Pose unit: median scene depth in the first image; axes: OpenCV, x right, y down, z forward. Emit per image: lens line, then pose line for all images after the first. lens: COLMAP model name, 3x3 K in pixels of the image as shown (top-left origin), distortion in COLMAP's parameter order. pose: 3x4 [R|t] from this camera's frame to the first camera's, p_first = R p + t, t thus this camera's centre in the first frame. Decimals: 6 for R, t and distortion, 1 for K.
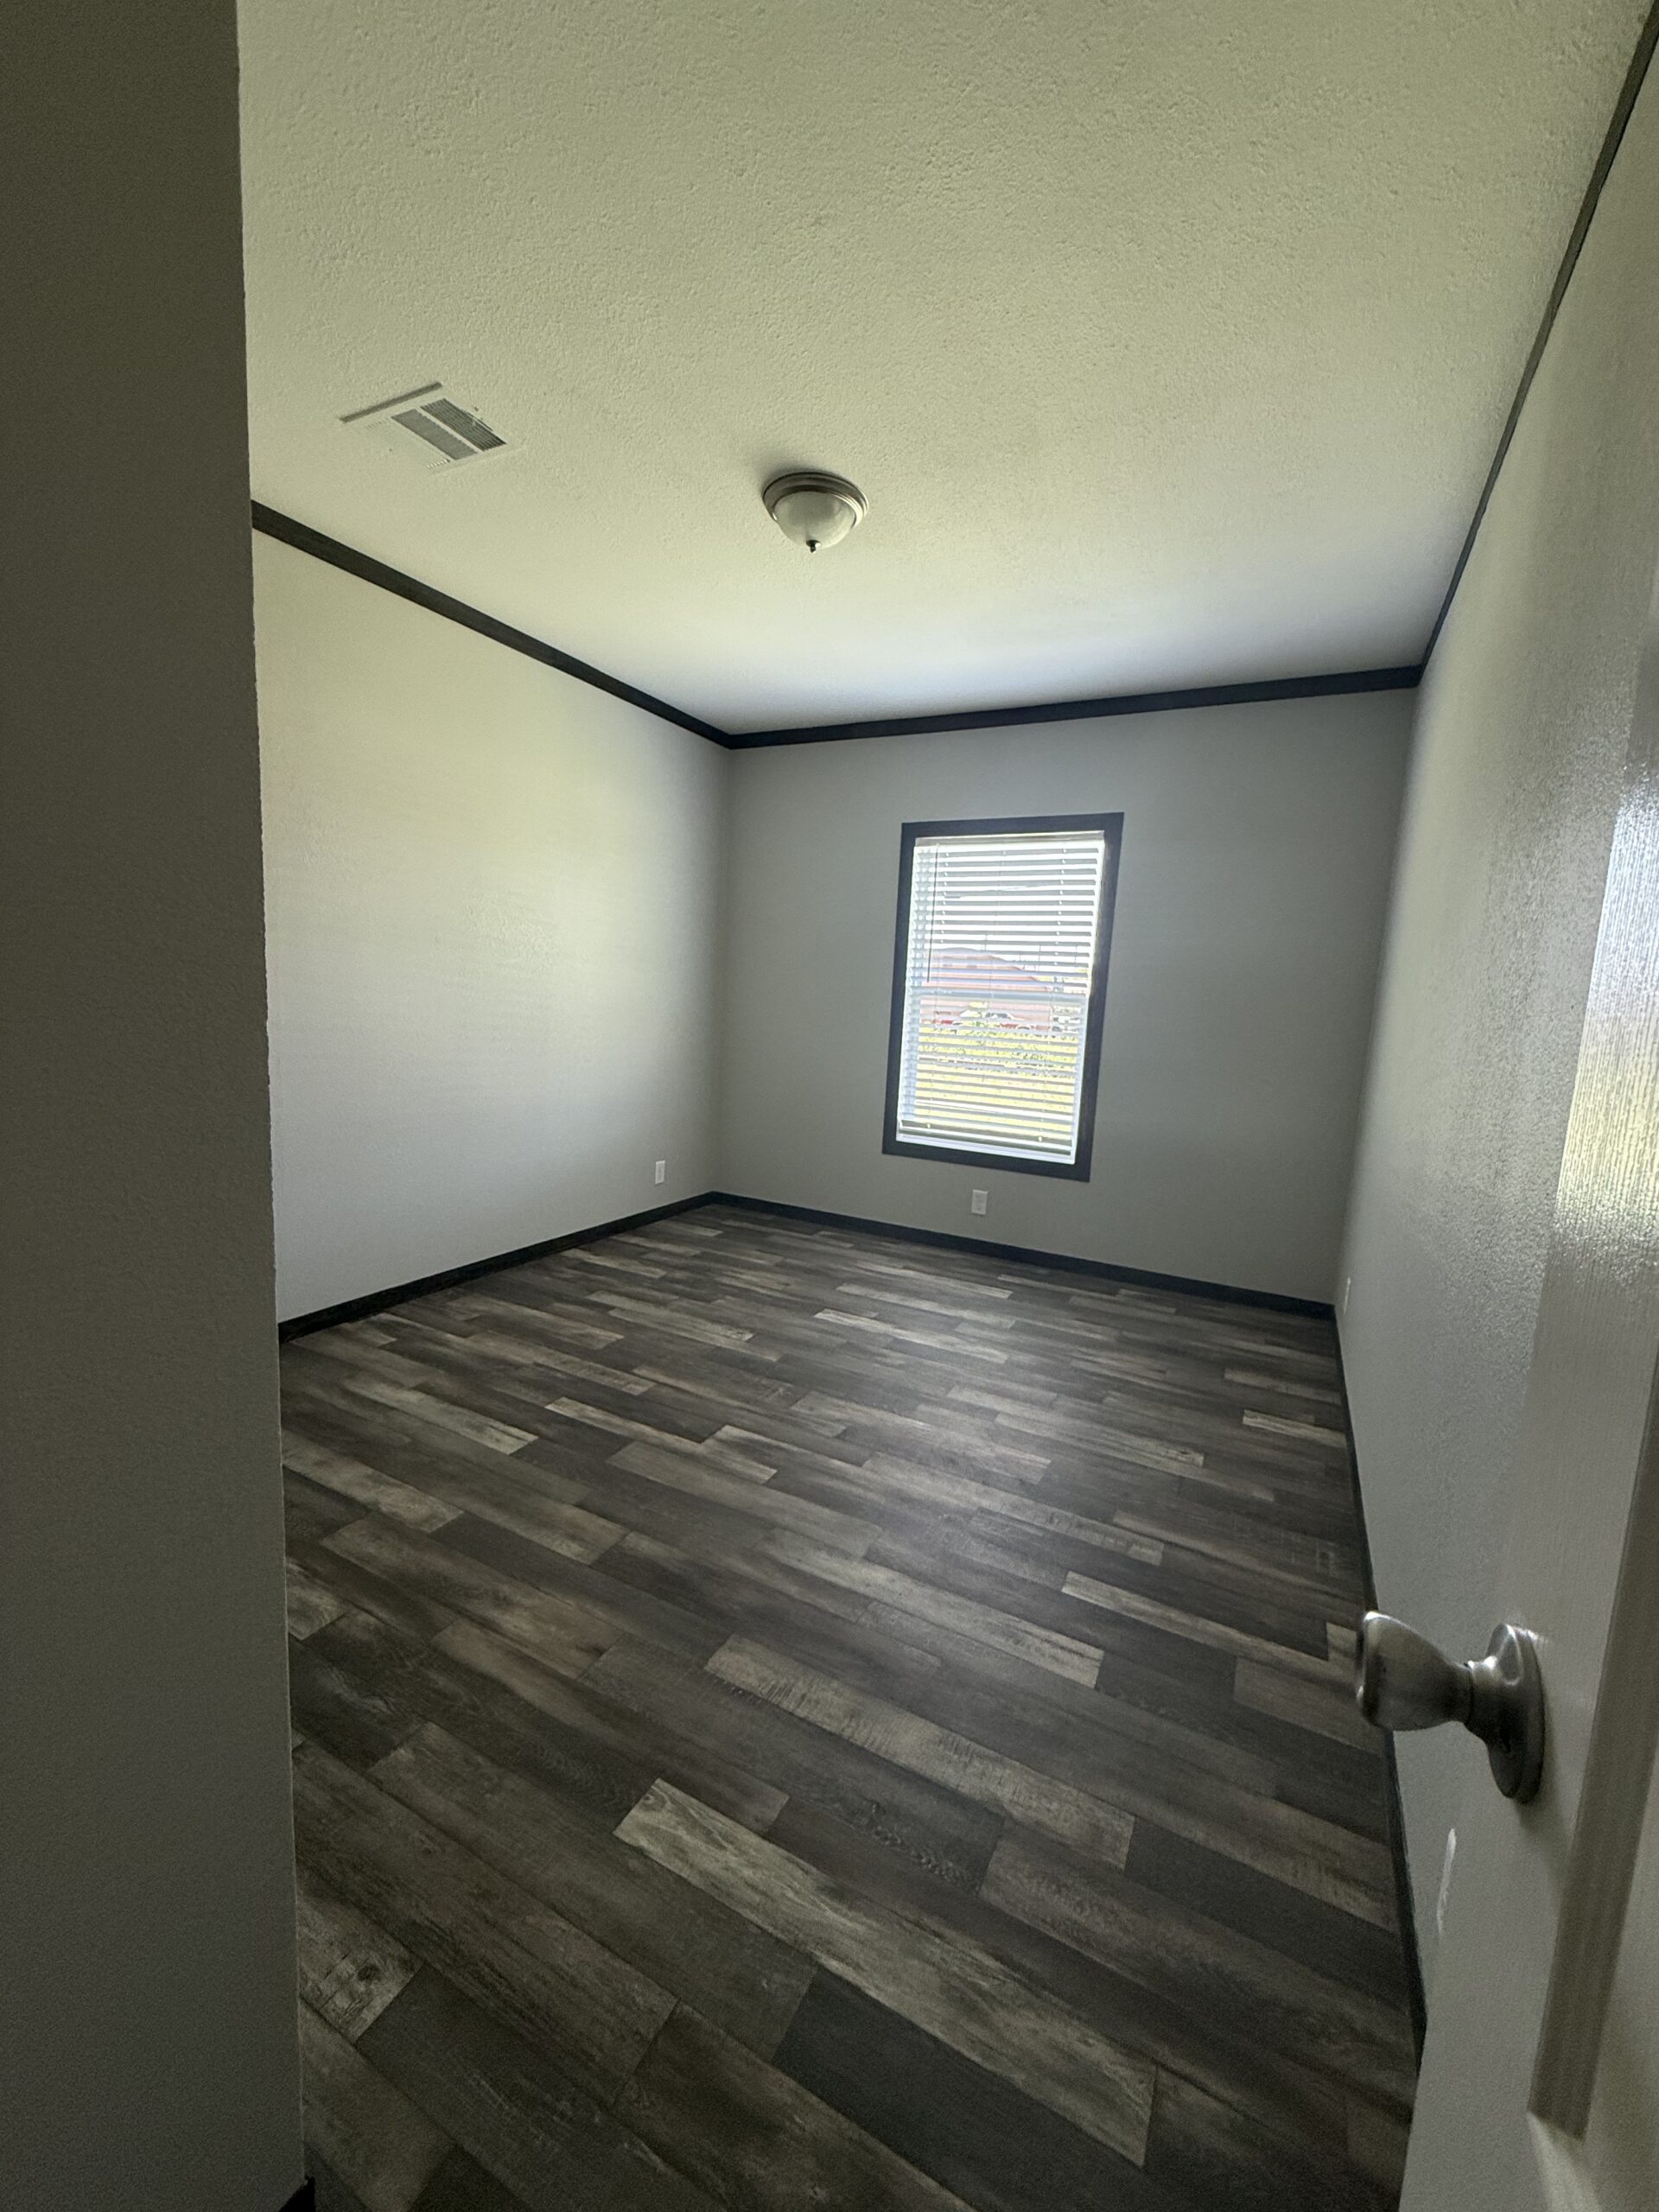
lens RADIAL K [[879.2, 0, 867.0], [0, 879.2, 1103.2], [0, 0, 1]] dist [-0.000049, -0.000973]
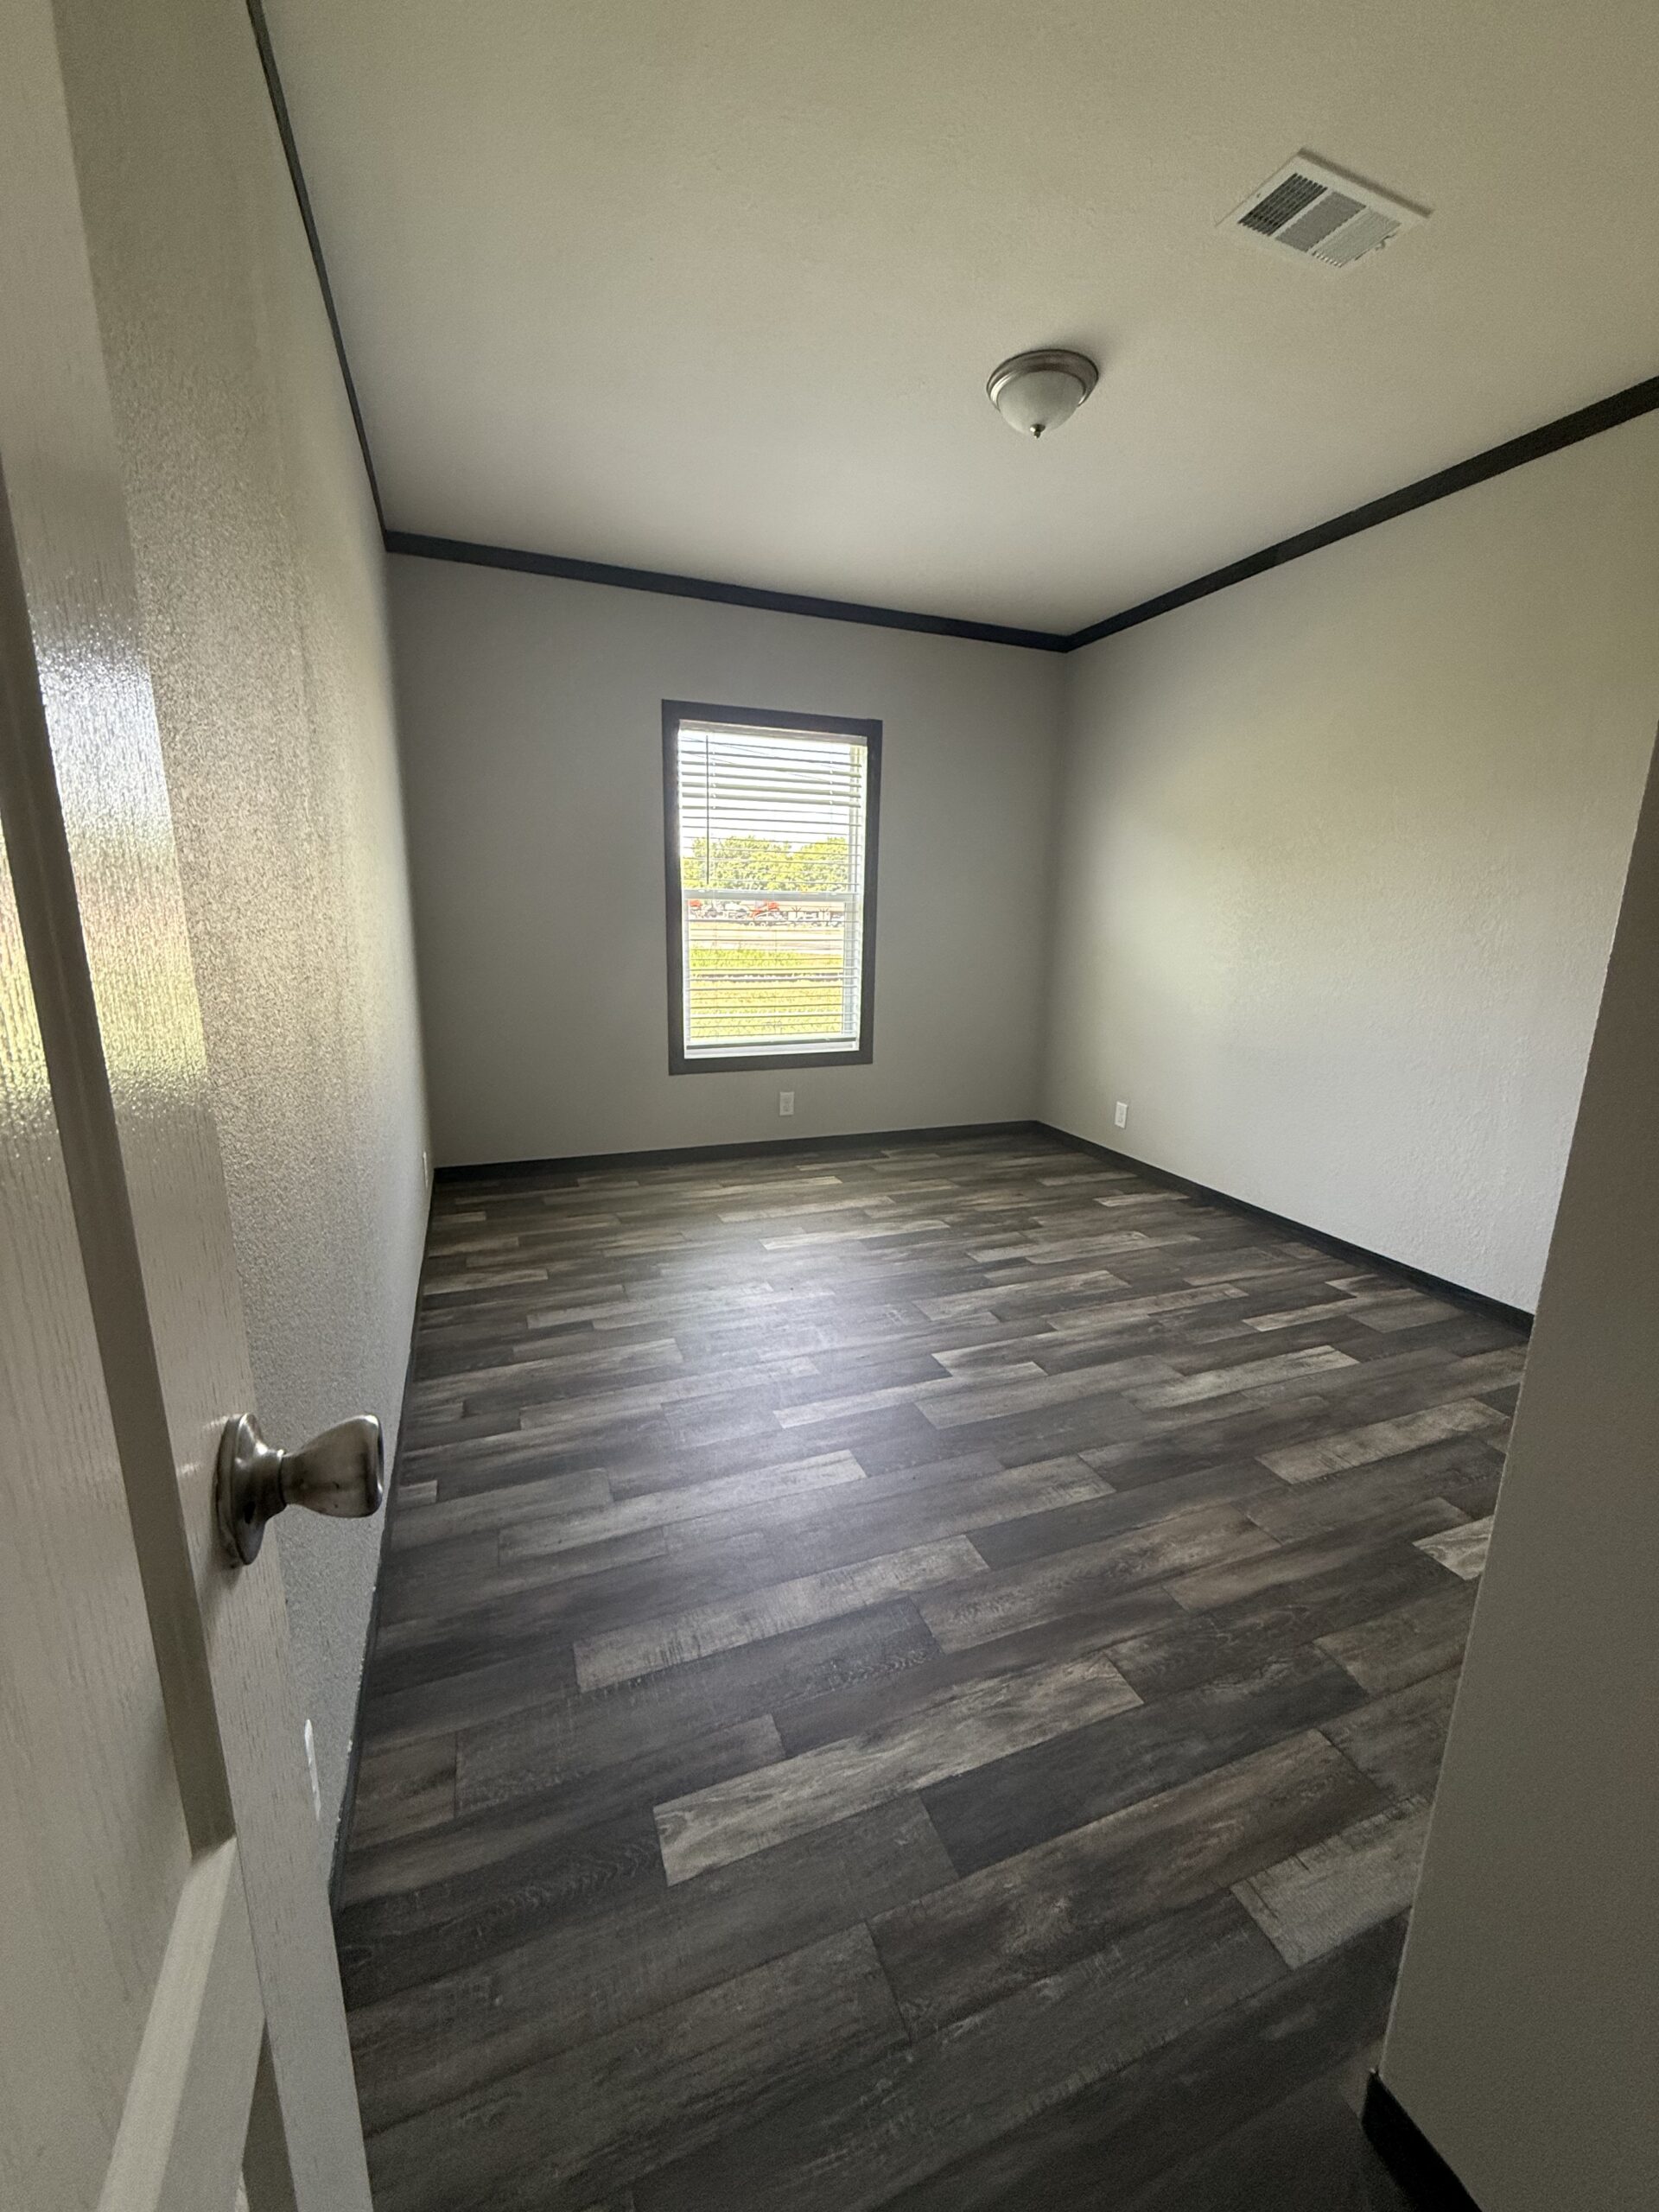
lens RADIAL K [[840.2, 0, 831.5], [0, 840.2, 1076.0], [0, 0, 1]] dist [0.006641, -0.000857]
pose [[0.670368, -0.184268, 0.718785, -0.653085], [0.109789, 0.982645, 0.149517, -0.077282], [-0.733862, -0.021317, 0.678964, 0.329352]]
